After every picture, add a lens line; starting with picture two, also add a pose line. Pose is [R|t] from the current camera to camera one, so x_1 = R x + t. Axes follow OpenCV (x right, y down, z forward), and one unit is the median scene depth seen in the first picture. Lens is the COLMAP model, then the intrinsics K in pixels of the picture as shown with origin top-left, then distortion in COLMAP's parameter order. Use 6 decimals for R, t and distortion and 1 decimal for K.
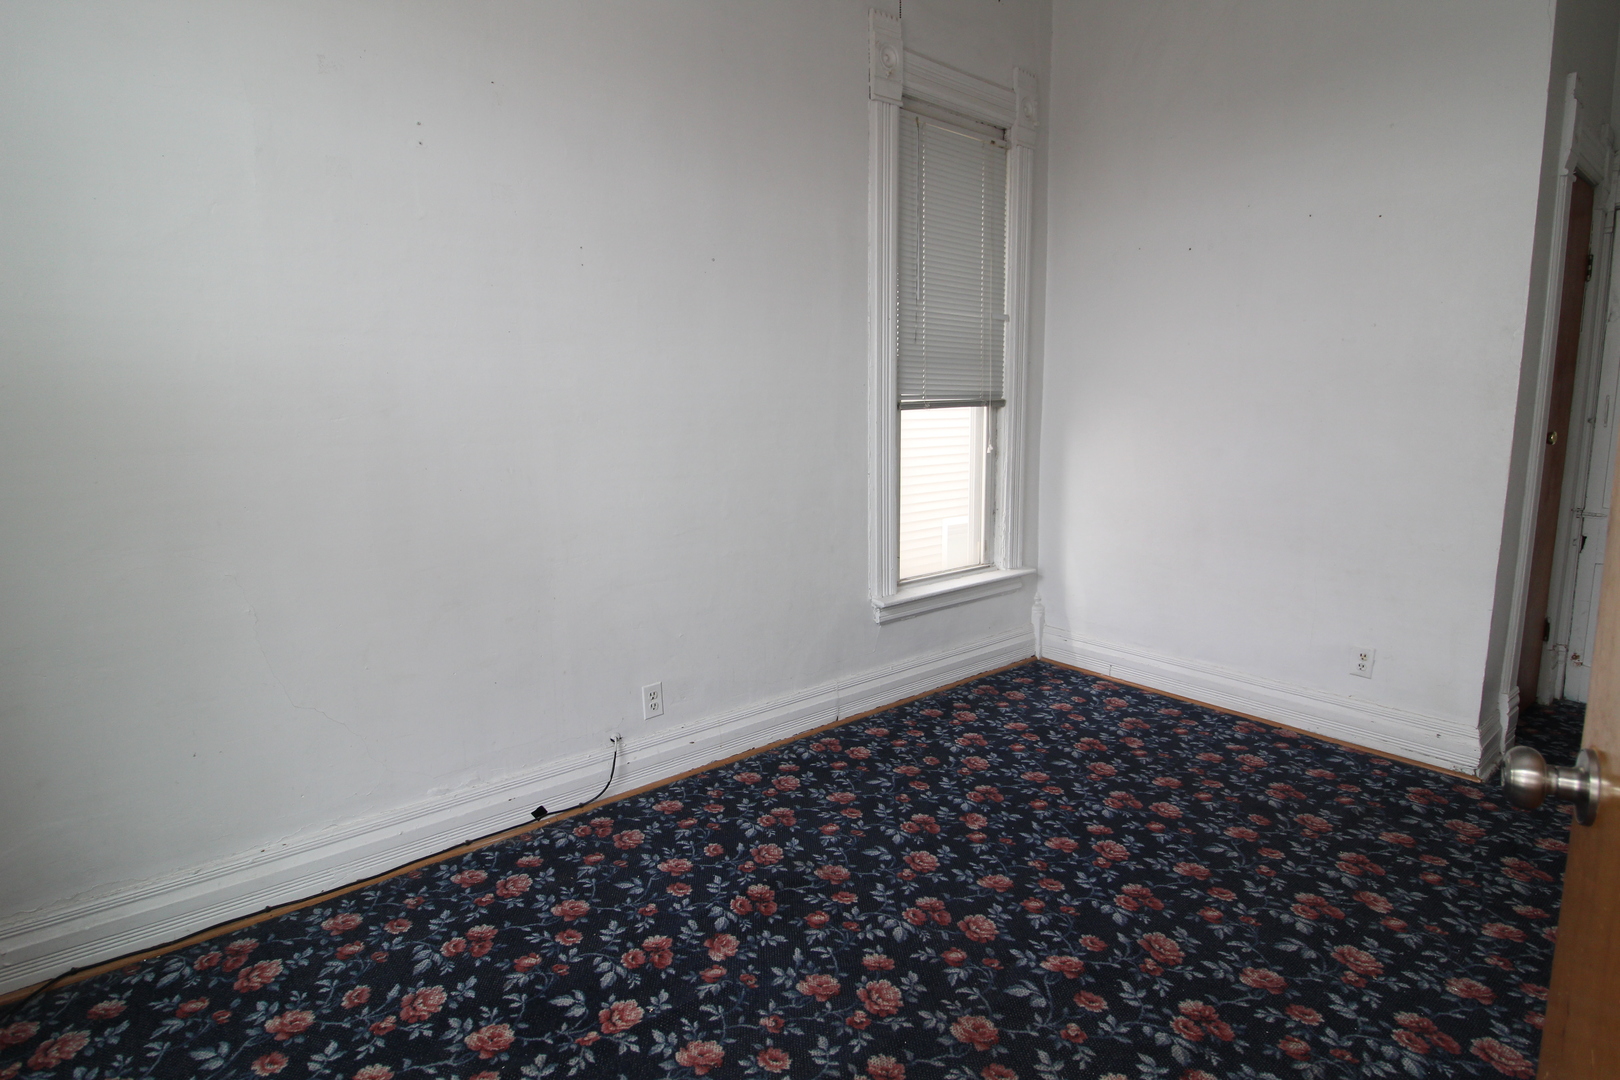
lens RADIAL K [[816.4, 0, 810.0], [0, 816.4, 534.7], [0, 0, 1]] dist [-0.002960, -0.004721]
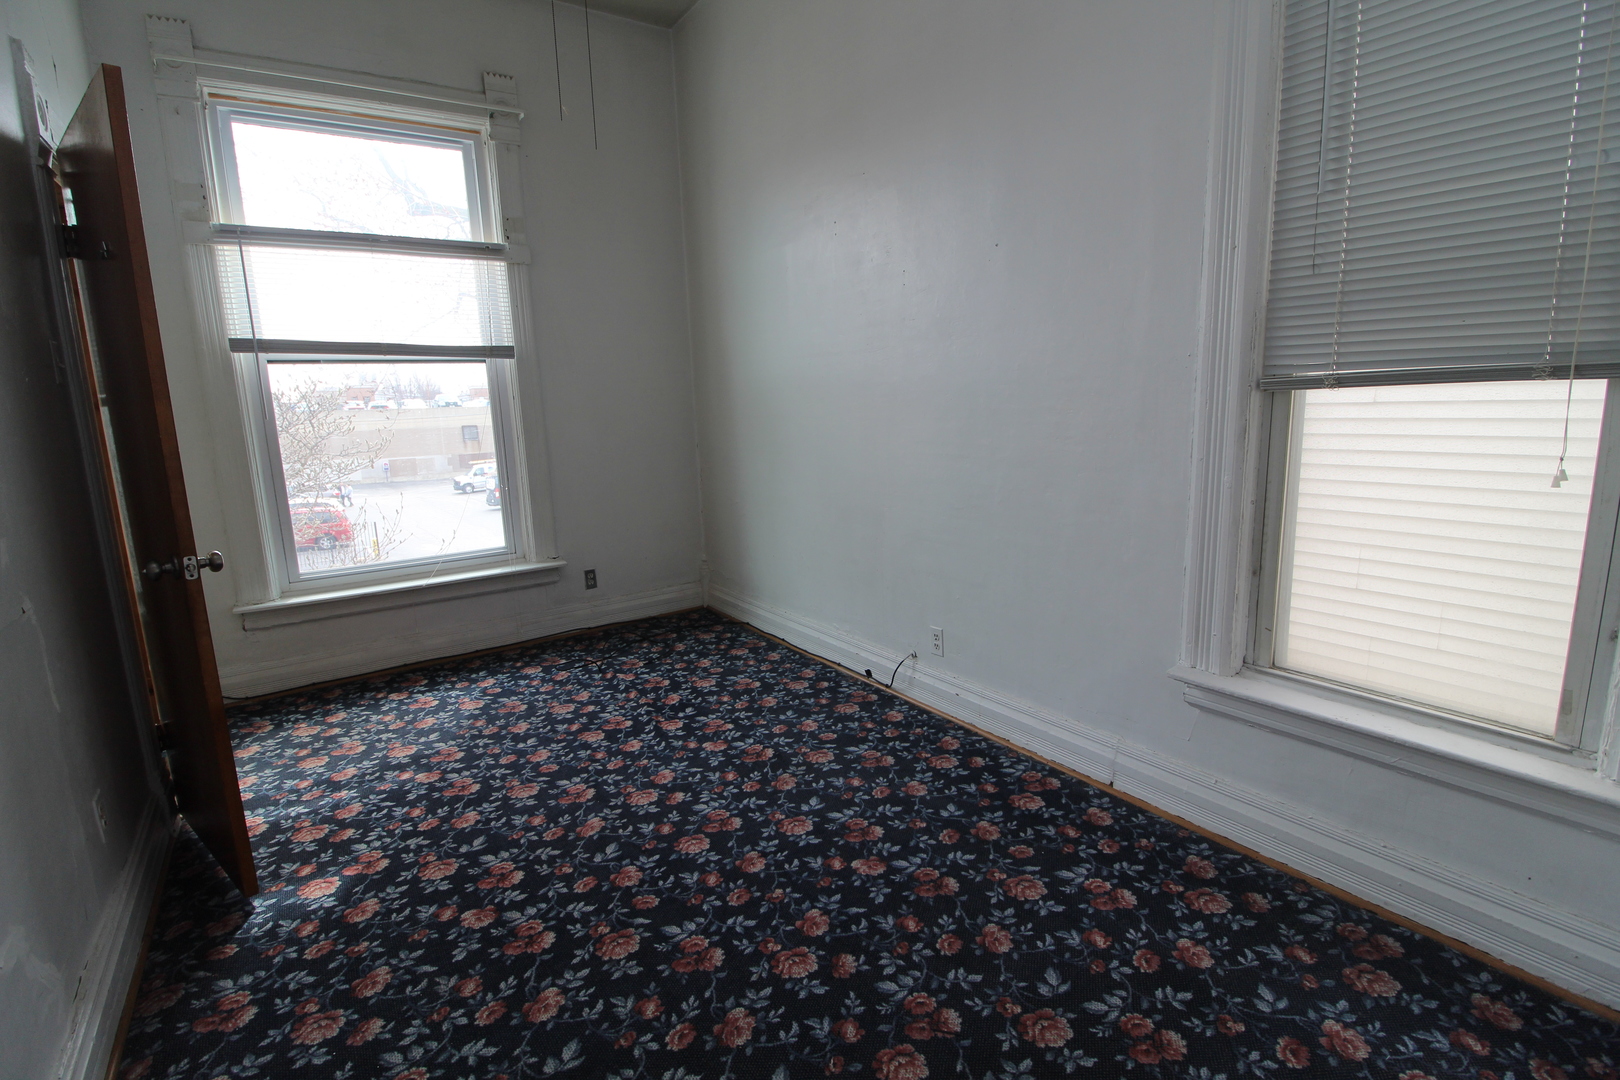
lens RADIAL K [[749.3, 0, 809.4], [0, 749.3, 535.2], [0, 0, 1]] dist [-0.012614, -0.006635]
pose [[-0.084300, 0.193547, -0.977463, 1.023196], [-0.118533, 0.972041, 0.202696, -0.173004], [0.989365, 0.132949, -0.059001, 1.023900]]
